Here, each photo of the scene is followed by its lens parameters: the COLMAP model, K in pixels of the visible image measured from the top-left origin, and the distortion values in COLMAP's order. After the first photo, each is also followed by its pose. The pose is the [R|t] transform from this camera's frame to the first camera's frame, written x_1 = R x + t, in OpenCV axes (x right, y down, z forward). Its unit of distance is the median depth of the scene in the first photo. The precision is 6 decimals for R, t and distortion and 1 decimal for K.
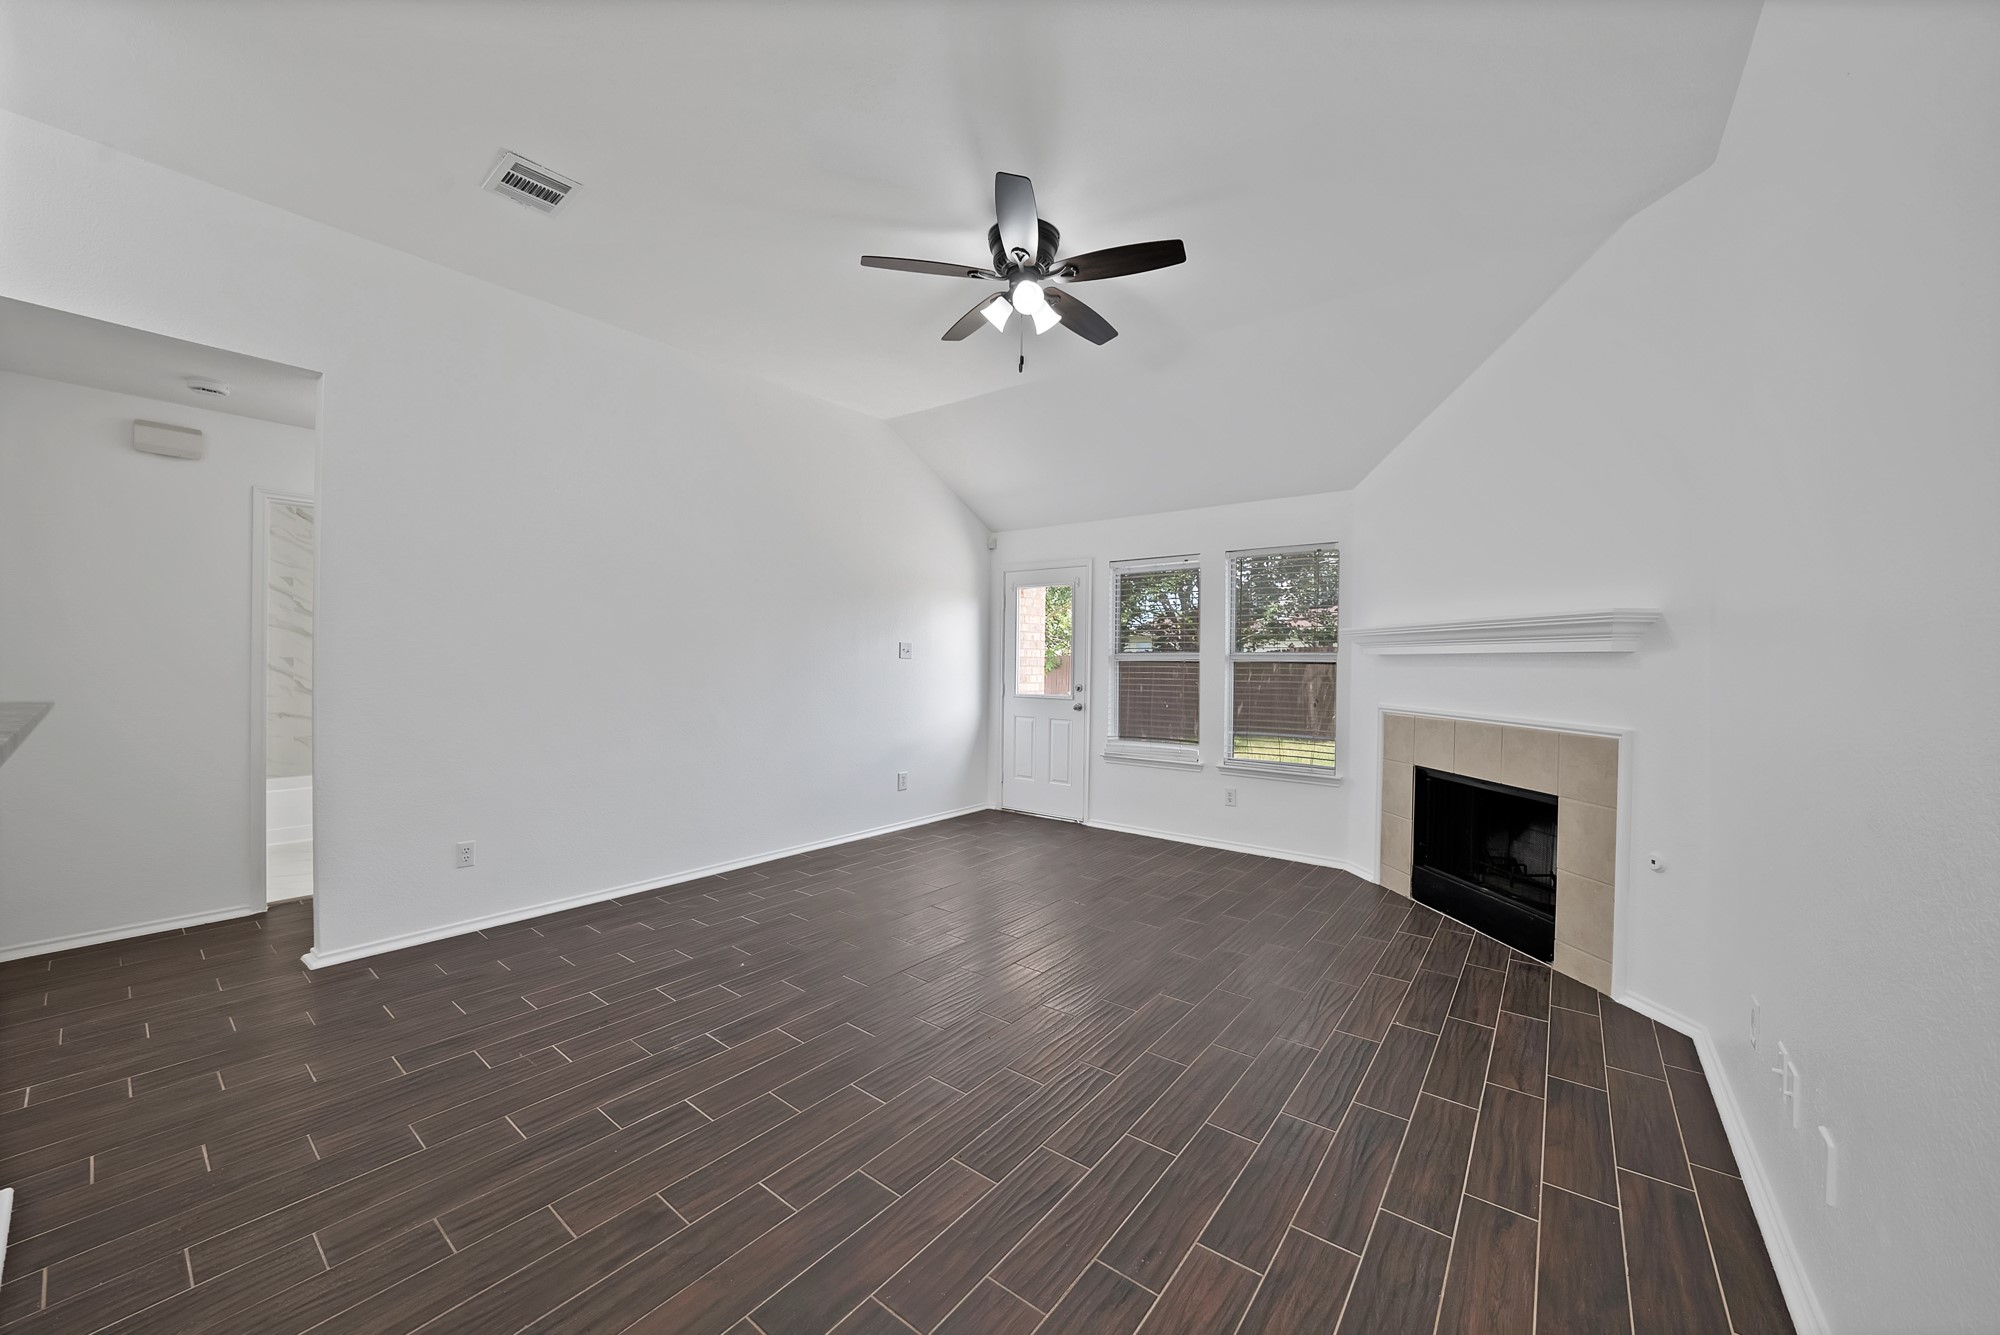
lens RADIAL K [[723.8, 0, 1030.2], [0, 723.8, 666.2], [0, 0, 1]] dist [-0.001211, 0.000029]
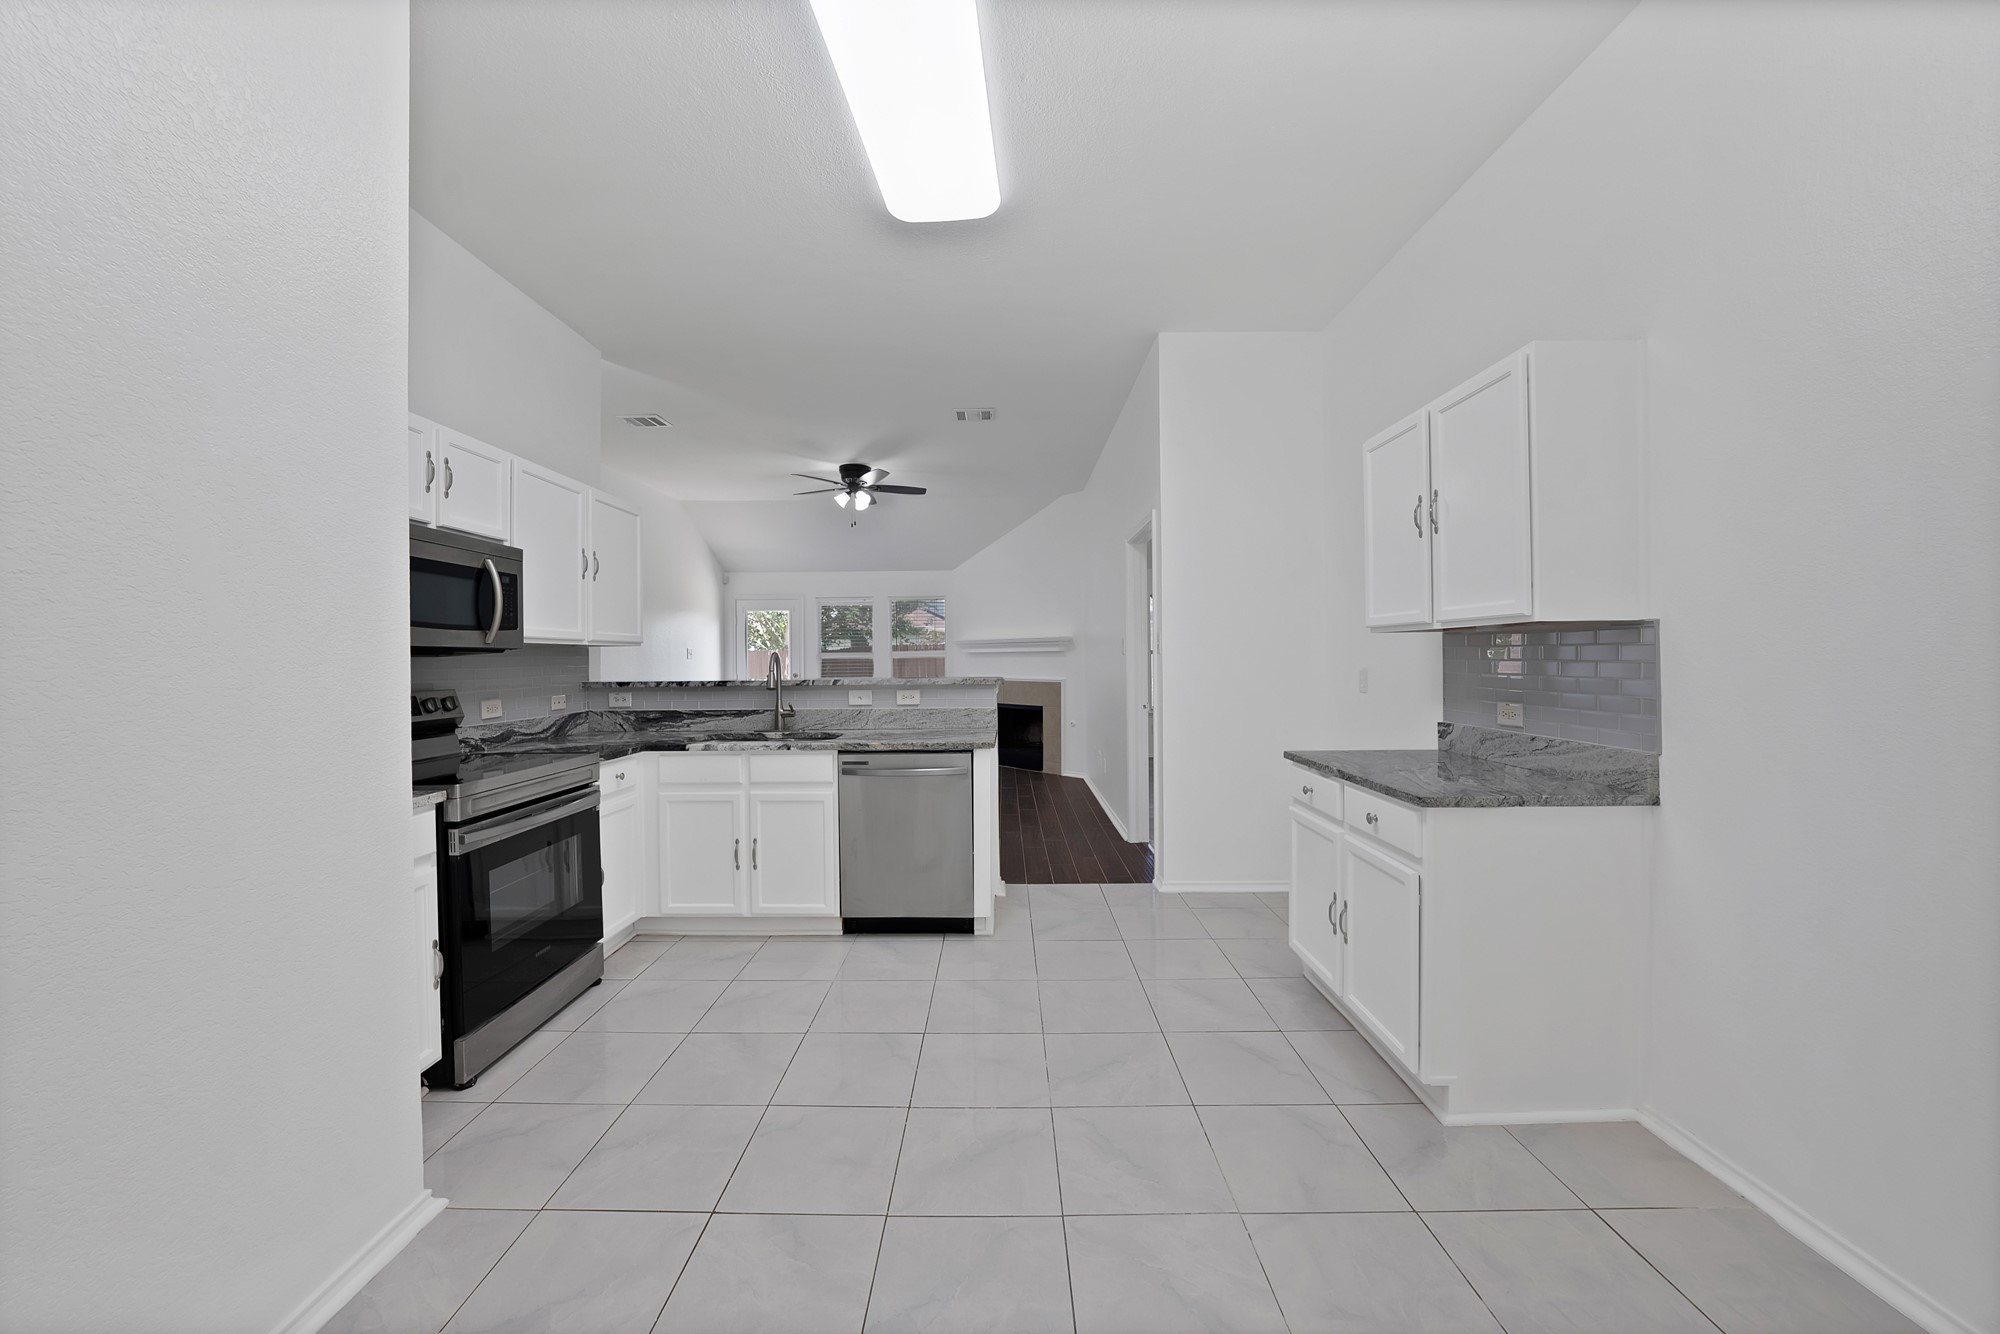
lens RADIAL K [[708.5, 0, 997.9], [0, 708.5, 664.0], [0, 0, 1]] dist [-0.015154, 0.000300]
pose [[0.808975, -0.021778, 0.587440, -0.680880], [0.021109, 0.999745, 0.007993, 0.002089], [-0.587465, 0.005934, 0.809228, -0.733748]]
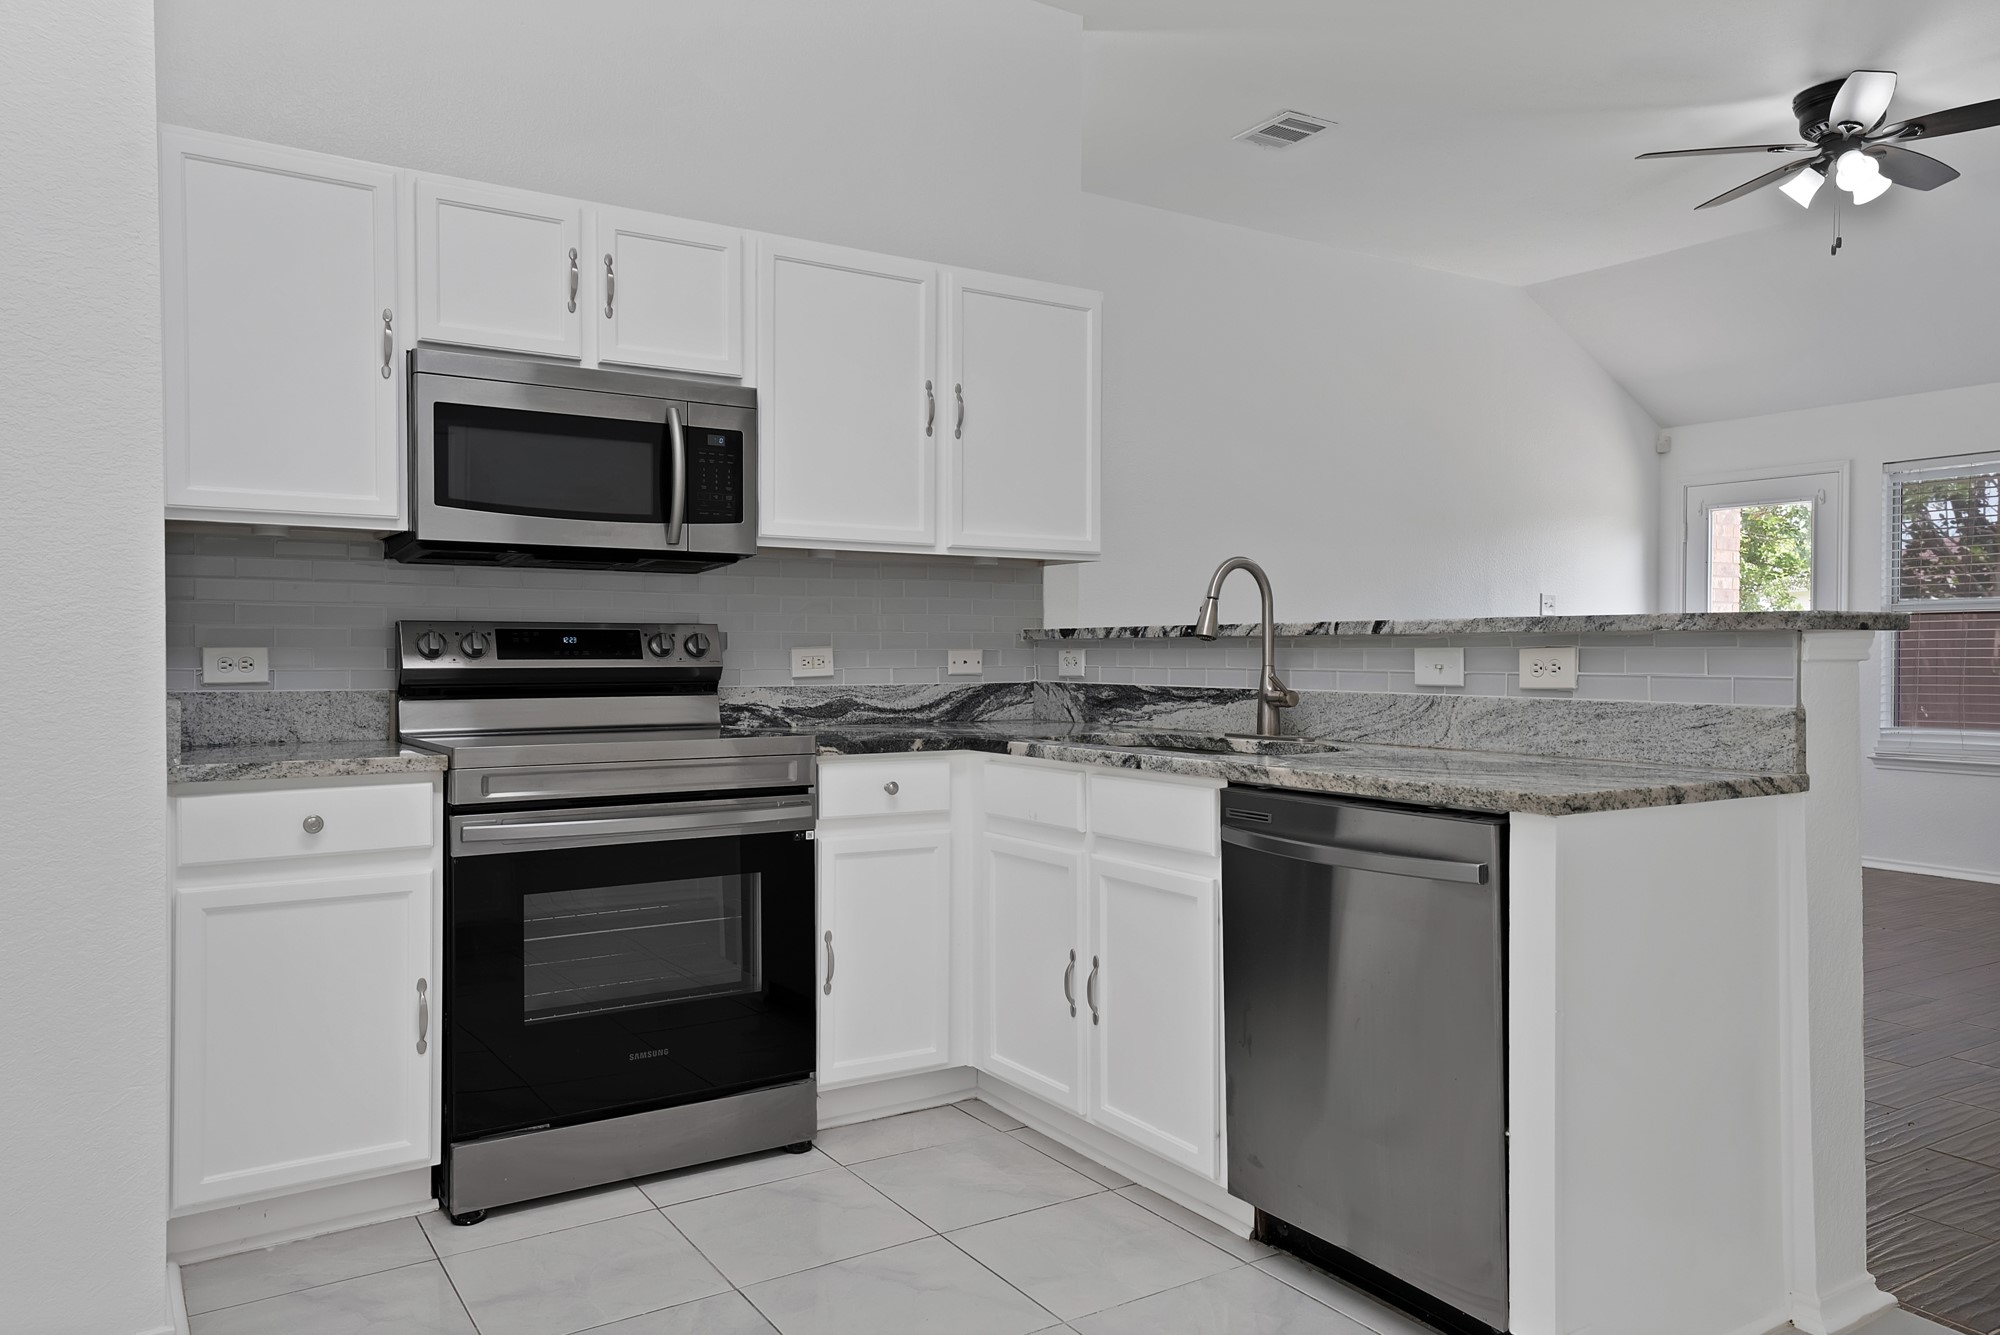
lens RADIAL K [[1369.2, 0, 1050.9], [0, 1369.2, 674.2], [0, 0, 1]] dist [0.030386, 0.001359]
pose [[0.938027, -0.005103, -0.346524, -0.227643], [0.007129, 0.999964, 0.004572, 0.048551], [0.346488, -0.006759, 0.938030, -0.603039]]
